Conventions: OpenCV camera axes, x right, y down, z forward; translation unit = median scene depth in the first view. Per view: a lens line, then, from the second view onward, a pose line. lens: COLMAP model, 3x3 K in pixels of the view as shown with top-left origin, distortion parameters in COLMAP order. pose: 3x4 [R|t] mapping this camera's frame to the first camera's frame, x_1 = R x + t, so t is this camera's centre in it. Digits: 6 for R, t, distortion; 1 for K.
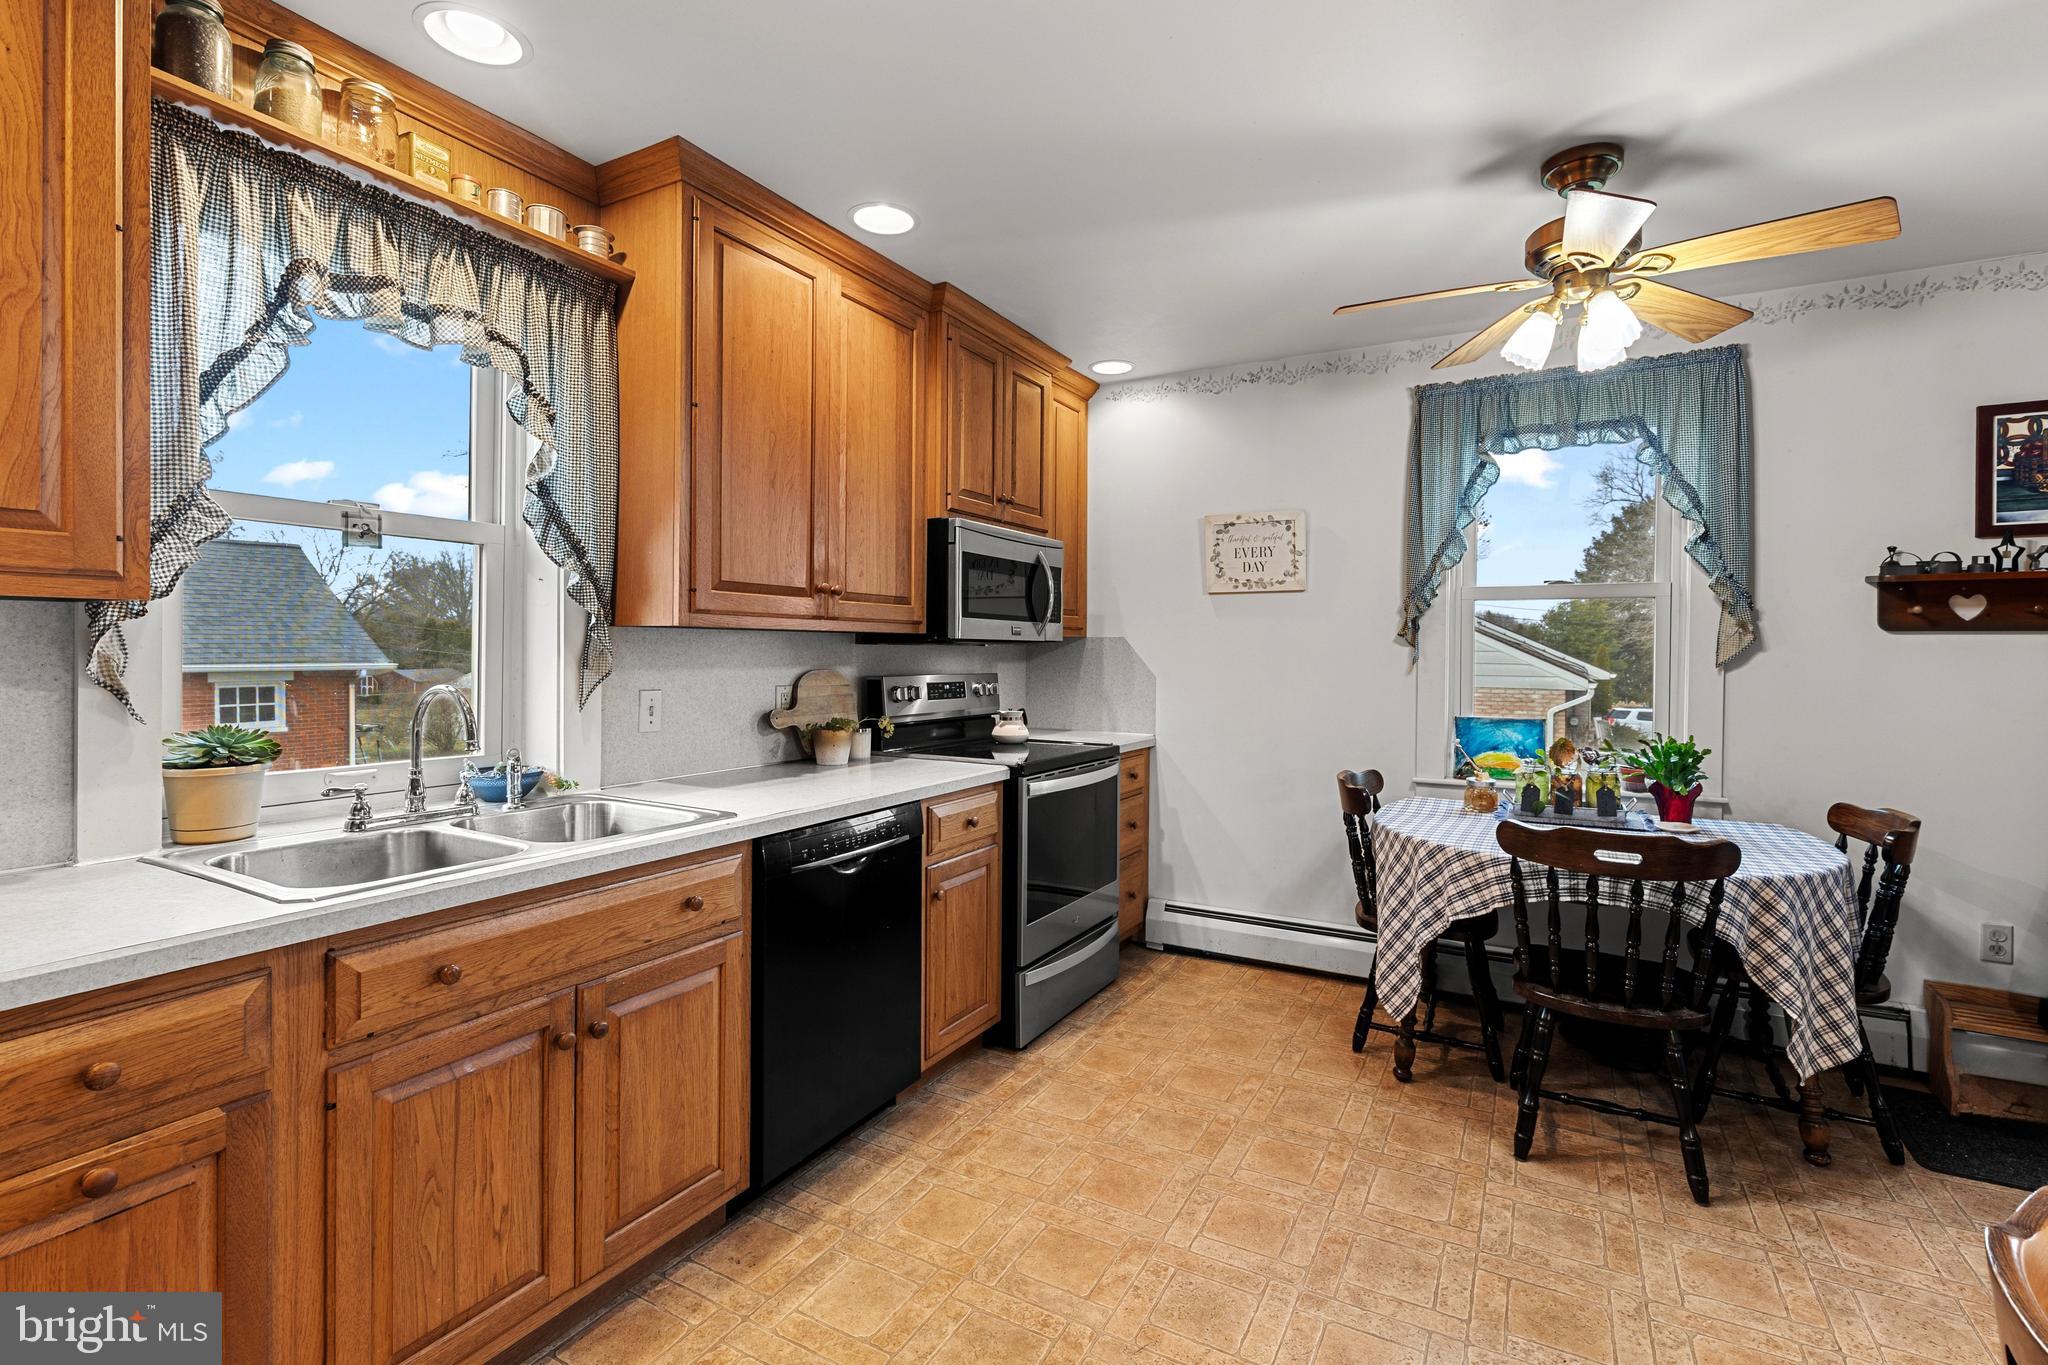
lens RADIAL K [[927.6, 0, 1022.2], [0, 927.6, 654.9], [0, 0, 1]] dist [0.002526, -0.000613]
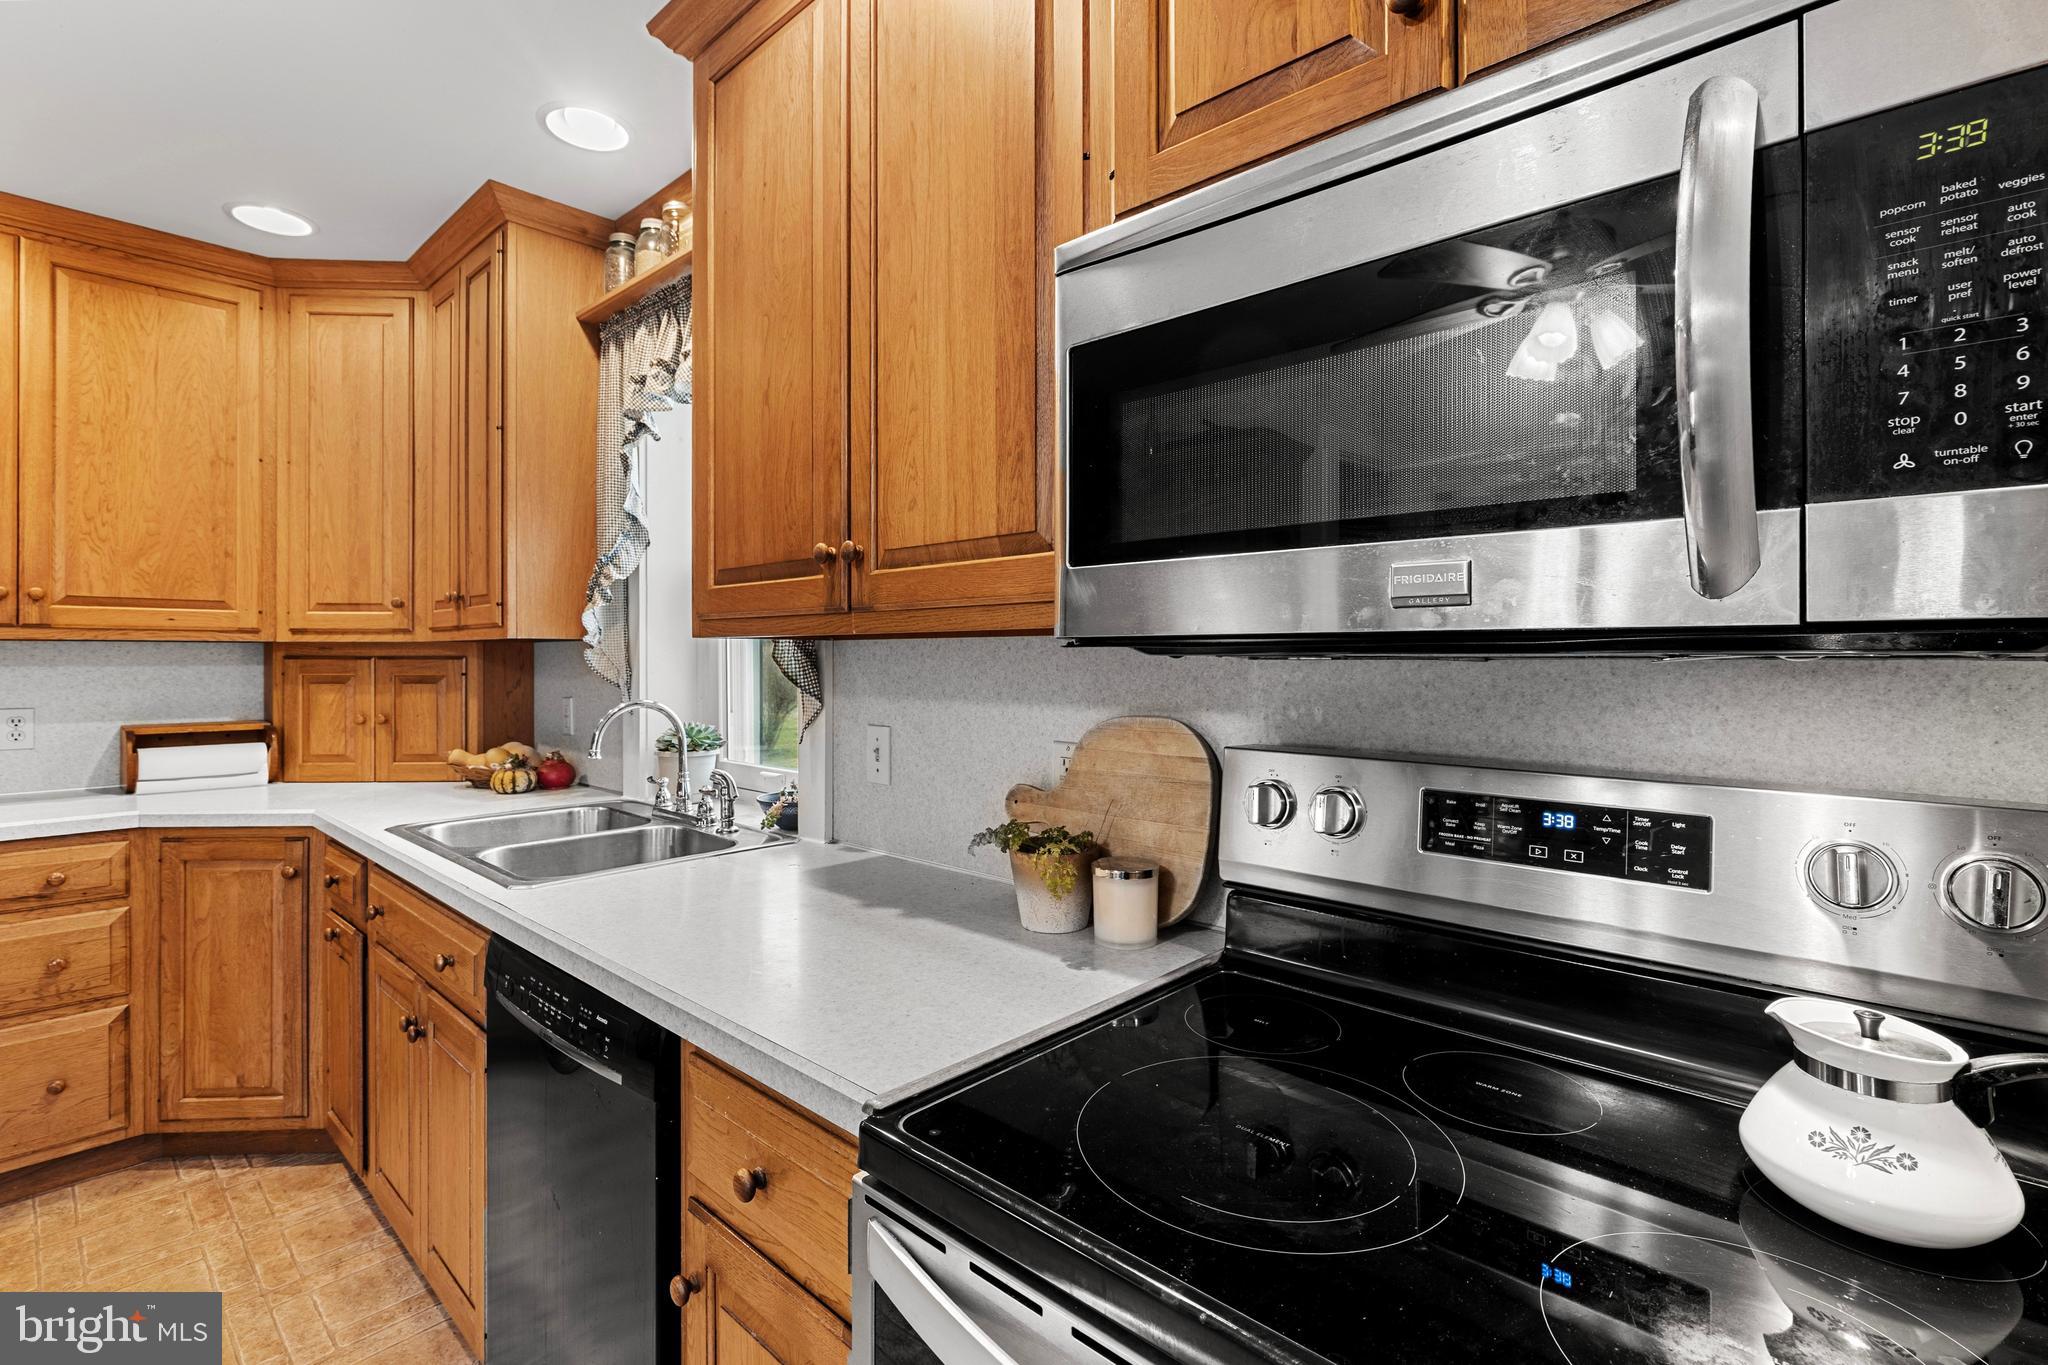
lens RADIAL K [[927.6, 0, 1022.2], [0, 927.6, 654.9], [0, 0, 1]] dist [0.002526, -0.000613]
pose [[-0.223431, -0.009922, -0.974669, 0.253403], [-0.004009, 0.999949, -0.009260, -0.010189], [0.974711, 0.001838, -0.223459, 1.158891]]
